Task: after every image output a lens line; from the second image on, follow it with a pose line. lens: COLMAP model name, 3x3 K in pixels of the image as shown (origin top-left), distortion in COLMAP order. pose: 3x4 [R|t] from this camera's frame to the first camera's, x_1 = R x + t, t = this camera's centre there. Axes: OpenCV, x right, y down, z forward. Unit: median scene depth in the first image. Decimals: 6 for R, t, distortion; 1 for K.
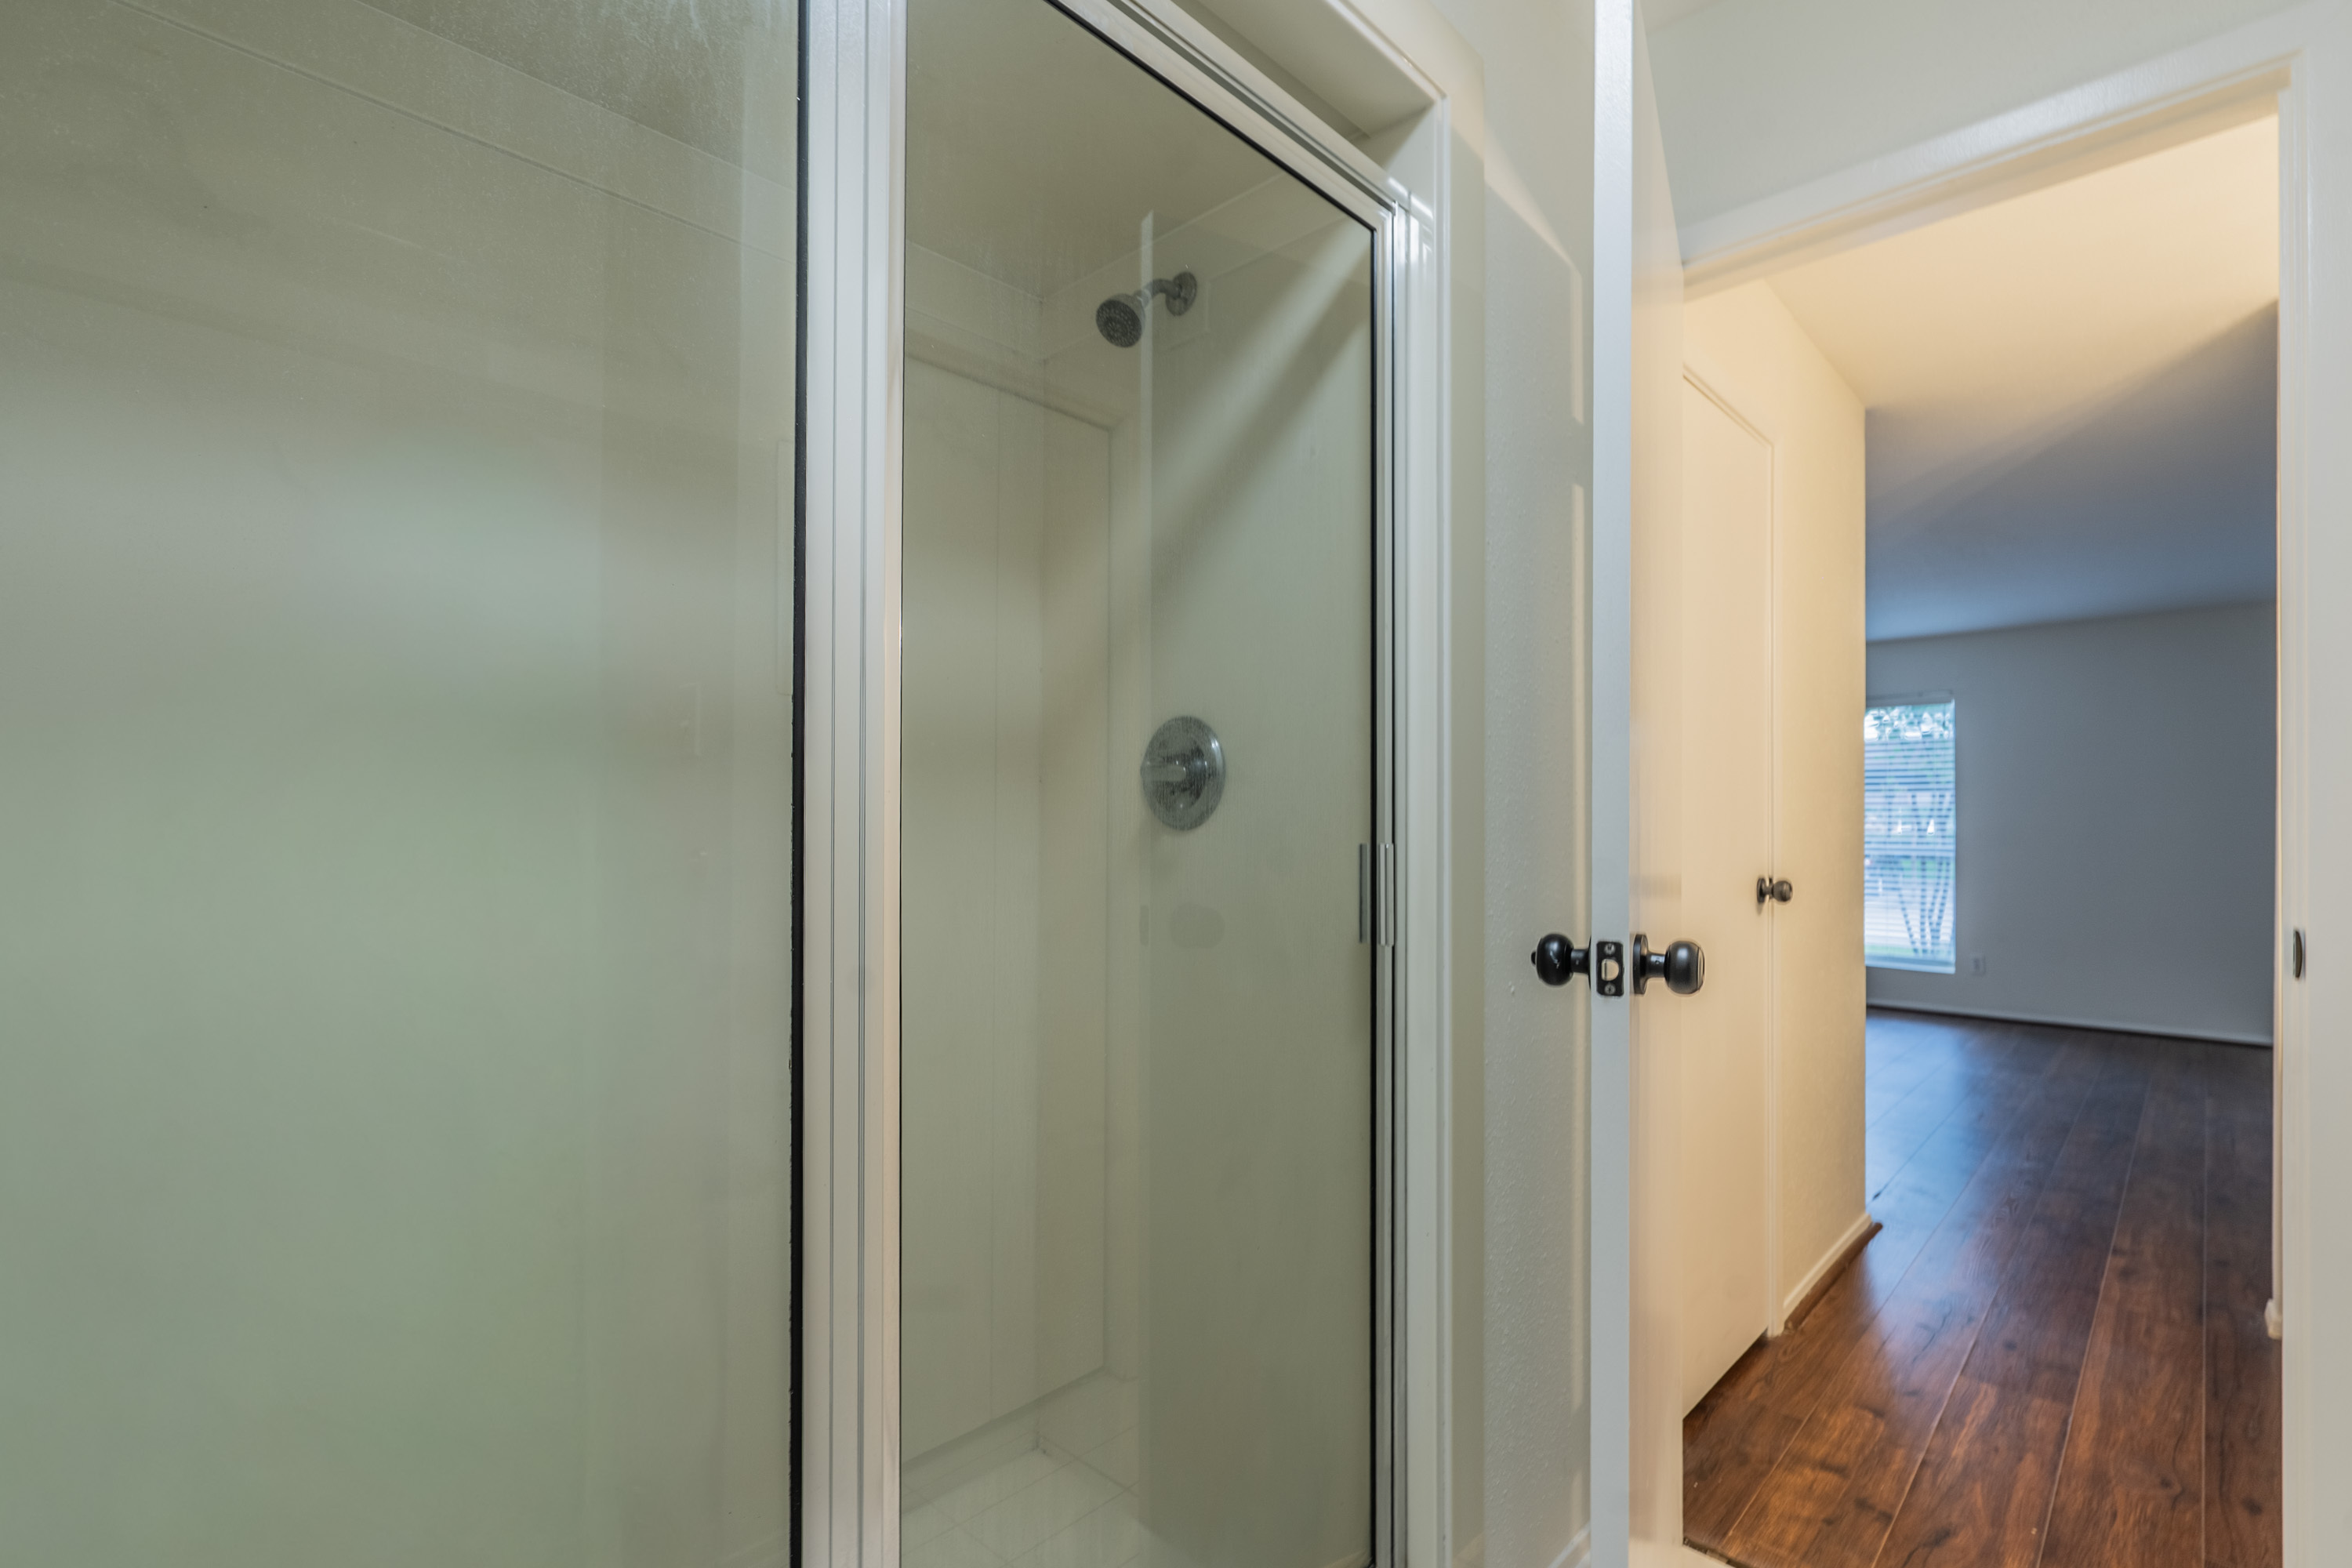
lens RADIAL K [[1092.7, 0, 1178.9], [0, 1092.7, 814.1], [0, 0, 1]] dist [-0.000057, 0.000415]
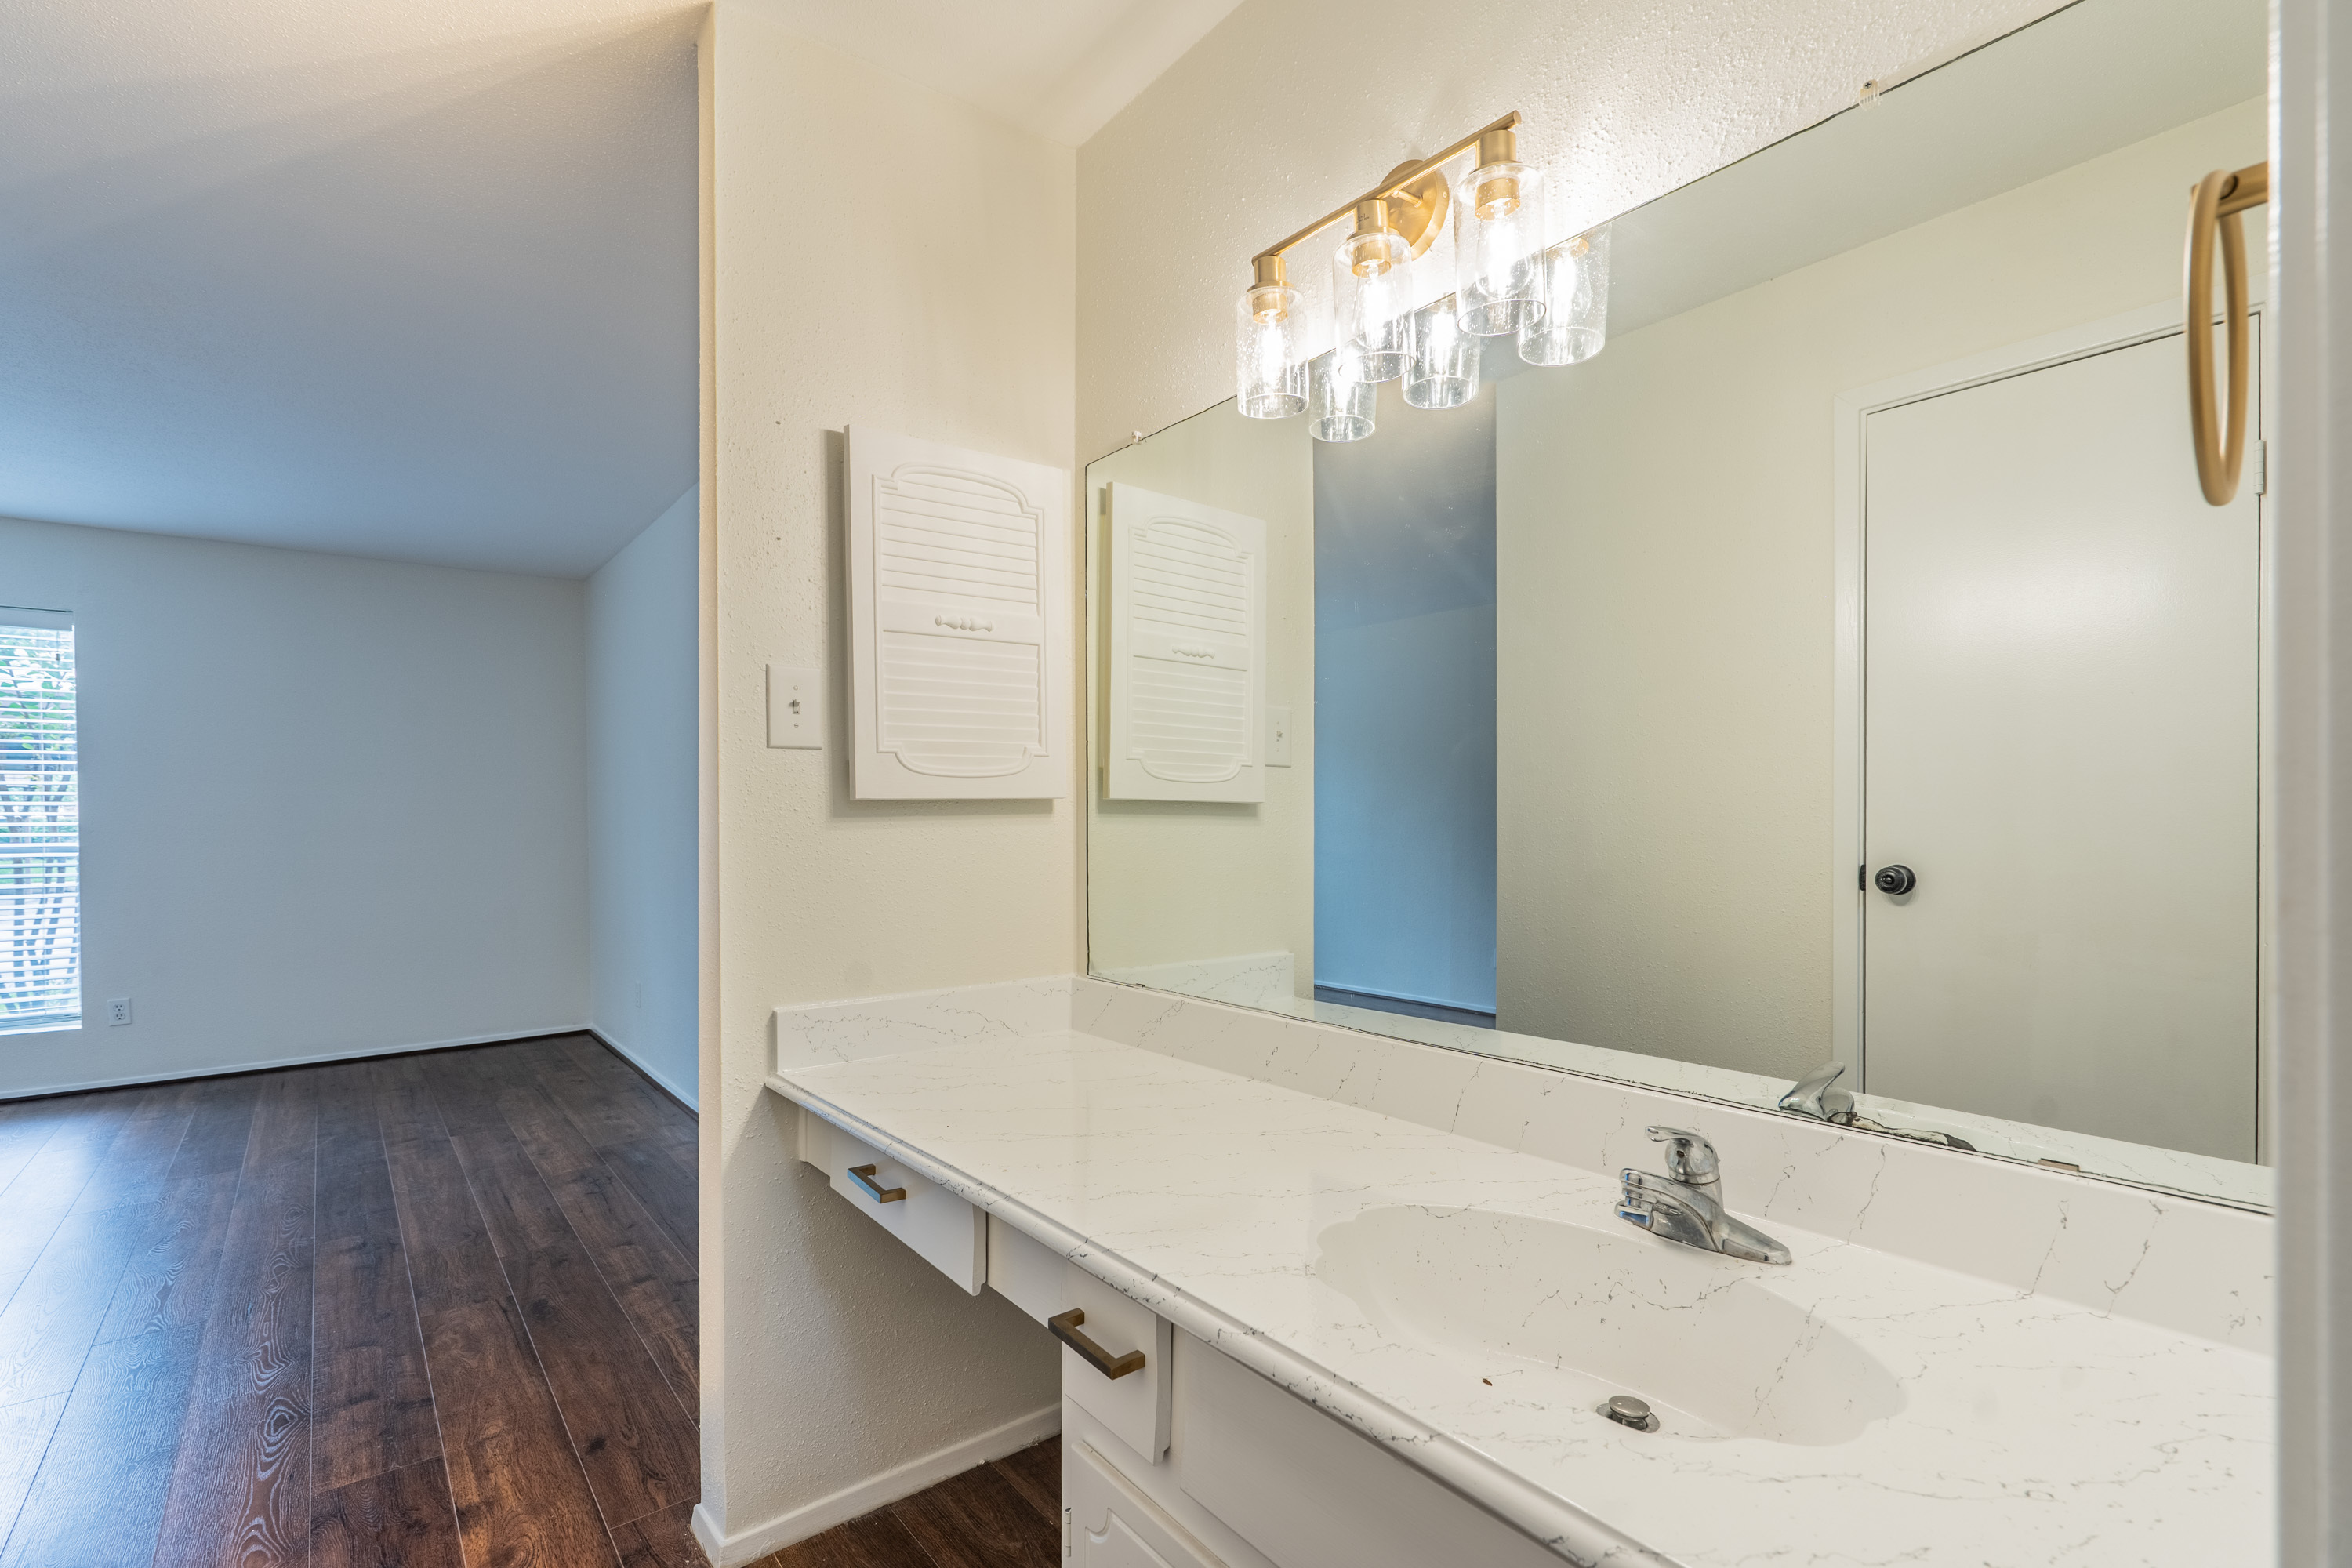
lens RADIAL K [[1092.7, 0, 1178.9], [0, 1092.7, 814.1], [0, 0, 1]] dist [-0.000057, 0.000415]
pose [[0.148307, -0.007567, 0.988912, 0.219866], [-0.001419, 0.999968, 0.007864, 0.010129], [-0.988940, -0.002570, 0.148291, 0.349890]]
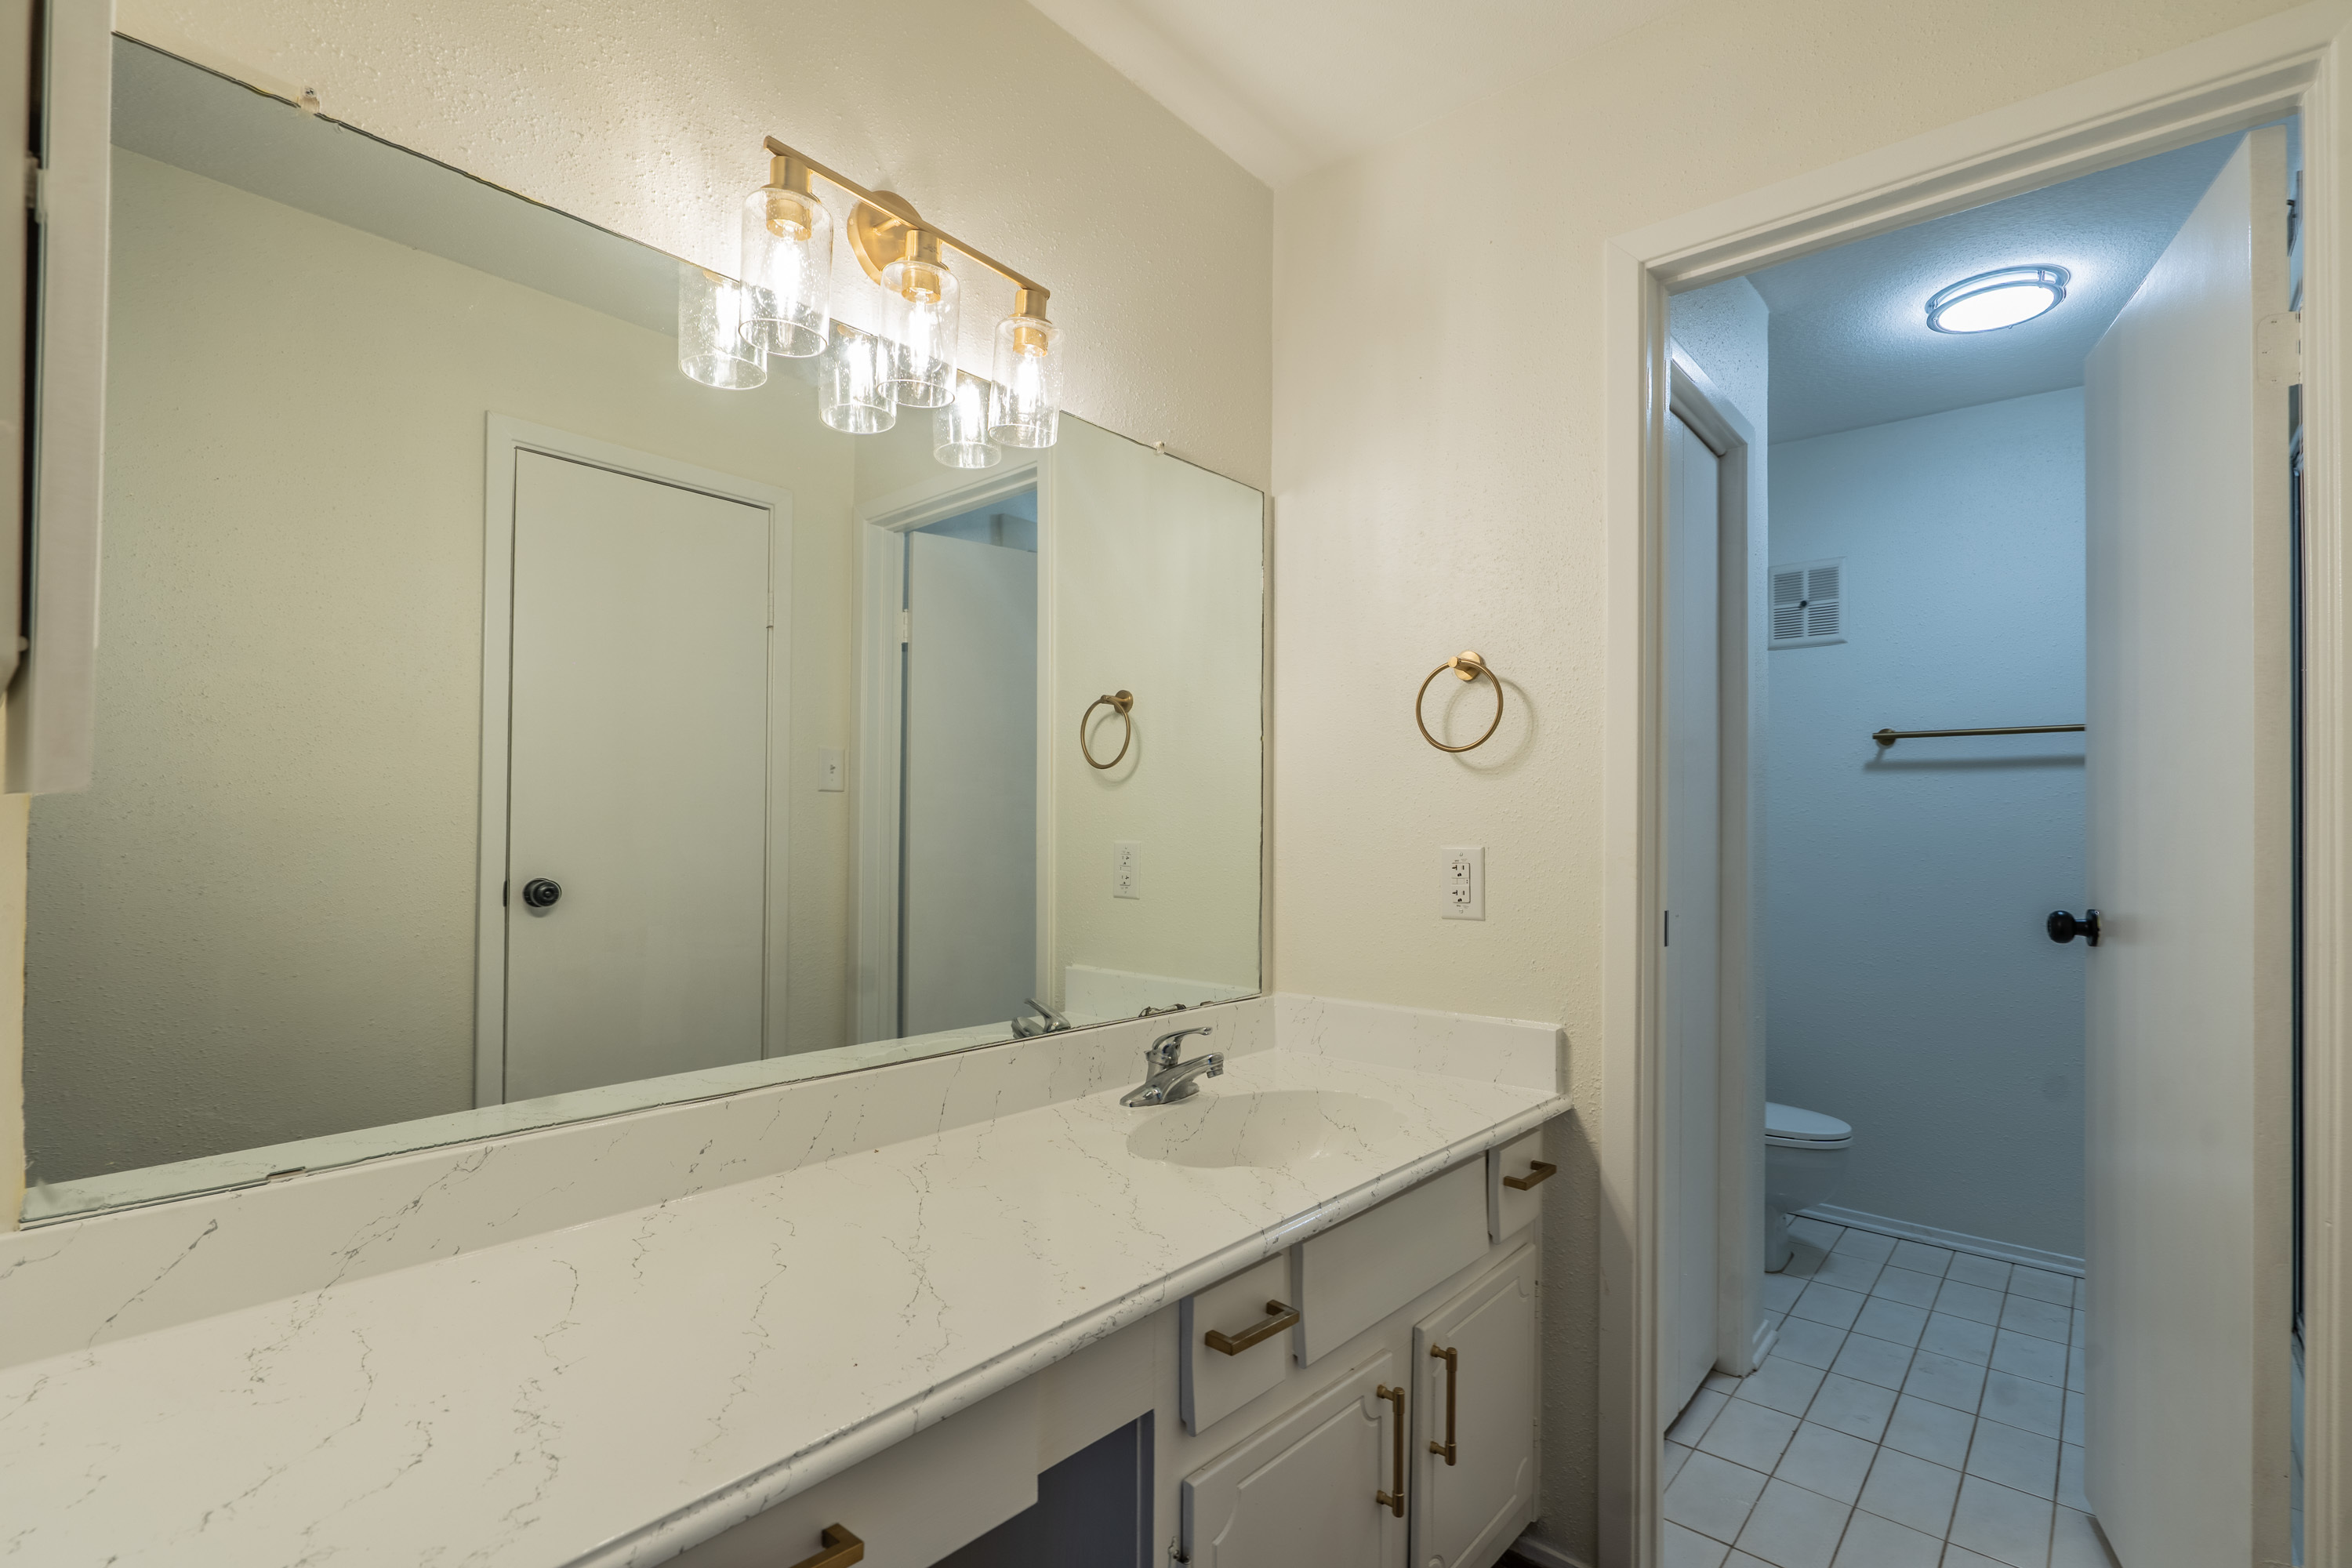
lens RADIAL K [[1077.8, 0, 1182.5], [0, 1077.8, 825.9], [0, 0, 1]] dist [-0.020827, -0.000050]
pose [[-0.998924, -0.018048, -0.042715, 0.462948], [-0.017599, 0.999786, -0.010867, 0.010344], [0.042902, -0.010104, -0.999028, 0.638381]]
